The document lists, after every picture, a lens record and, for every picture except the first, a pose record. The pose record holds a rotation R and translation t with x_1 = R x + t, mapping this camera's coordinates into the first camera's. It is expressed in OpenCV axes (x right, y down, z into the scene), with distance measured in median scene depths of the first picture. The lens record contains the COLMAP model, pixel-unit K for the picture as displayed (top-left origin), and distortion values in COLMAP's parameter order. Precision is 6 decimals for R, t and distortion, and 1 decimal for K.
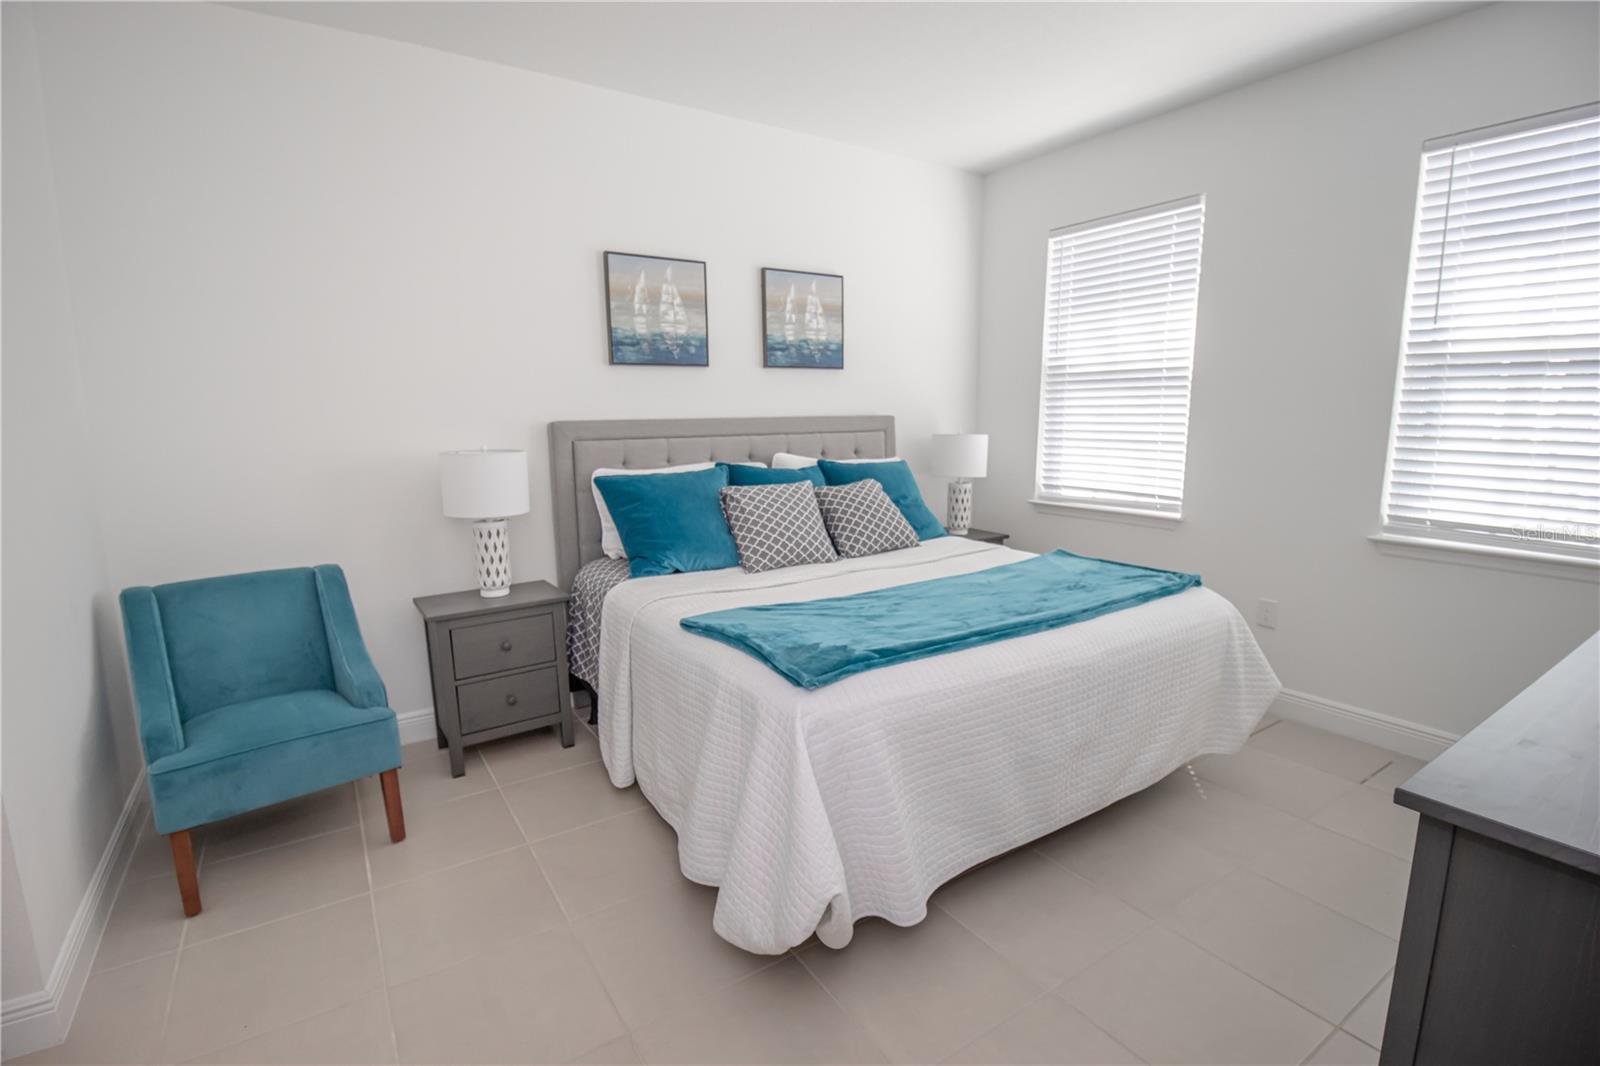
lens RADIAL K [[748.2, 0, 800.6], [0, 748.2, 535.5], [0, 0, 1]] dist [-0.000648, -0.013235]
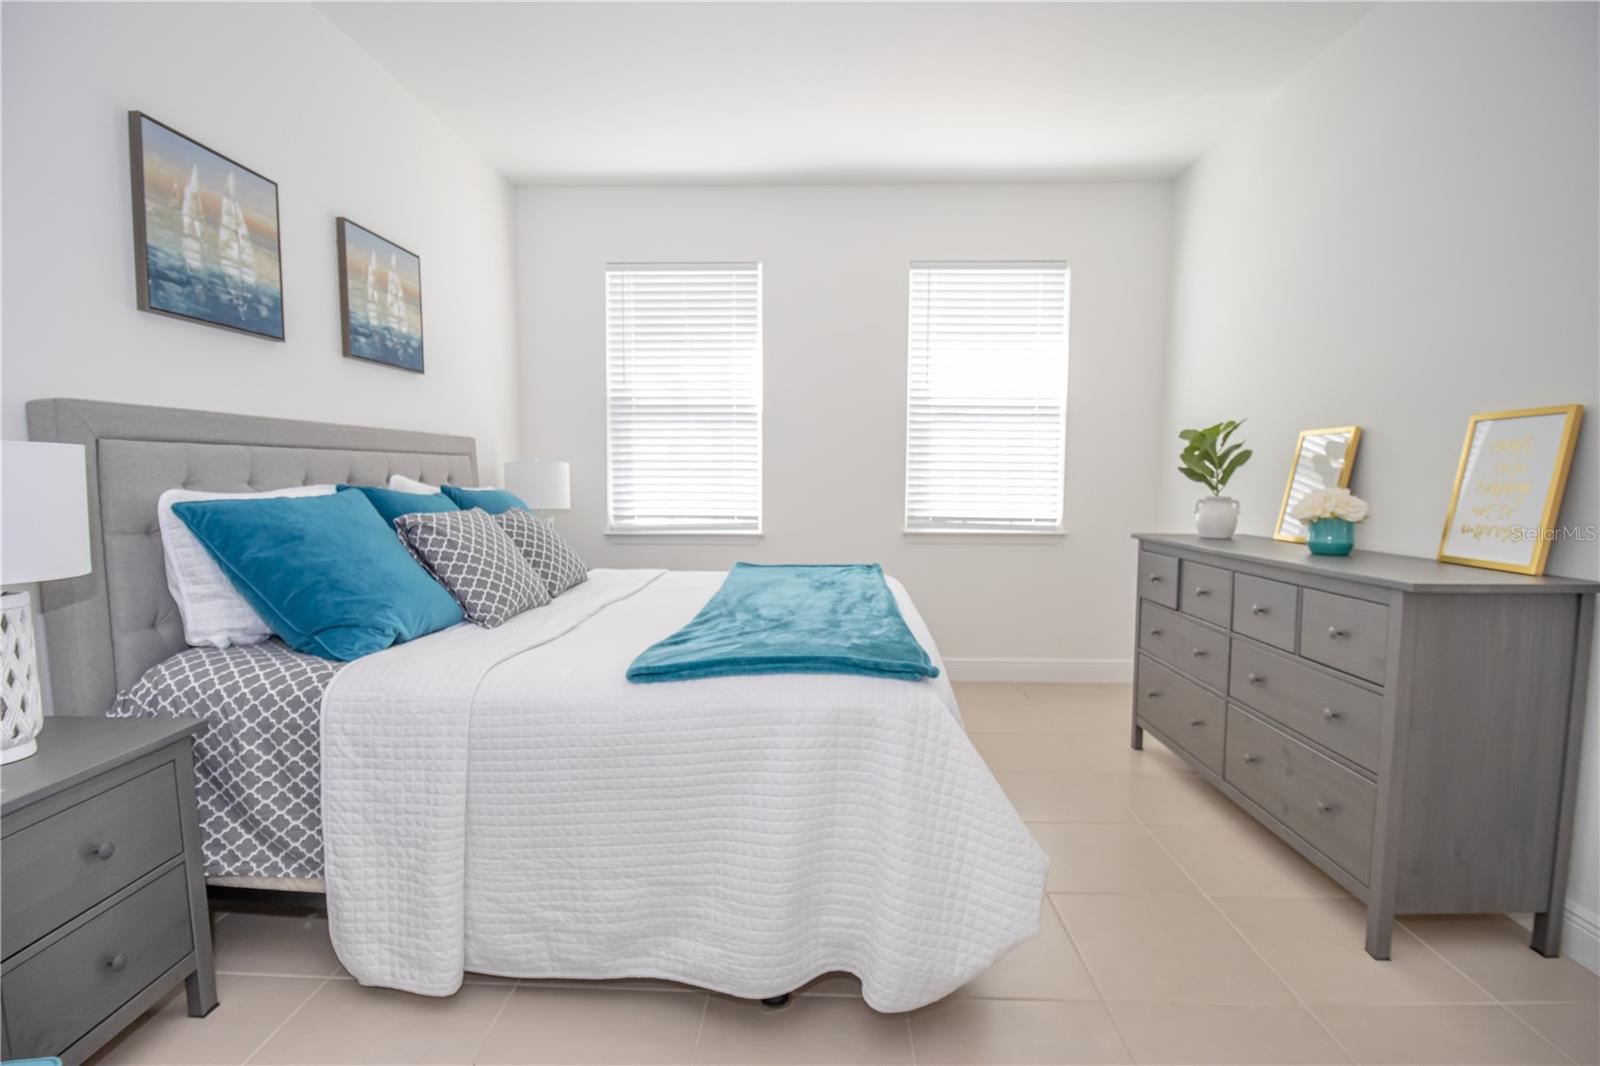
lens RADIAL K [[748.2, 0, 801.8], [0, 748.2, 534.6], [0, 0, 1]] dist [-0.000648, -0.013235]
pose [[0.573811, -0.053684, 0.817226, -0.410659], [0.127239, 0.991577, -0.024204, 0.014337], [-0.809043, 0.117871, 0.575809, 0.285816]]
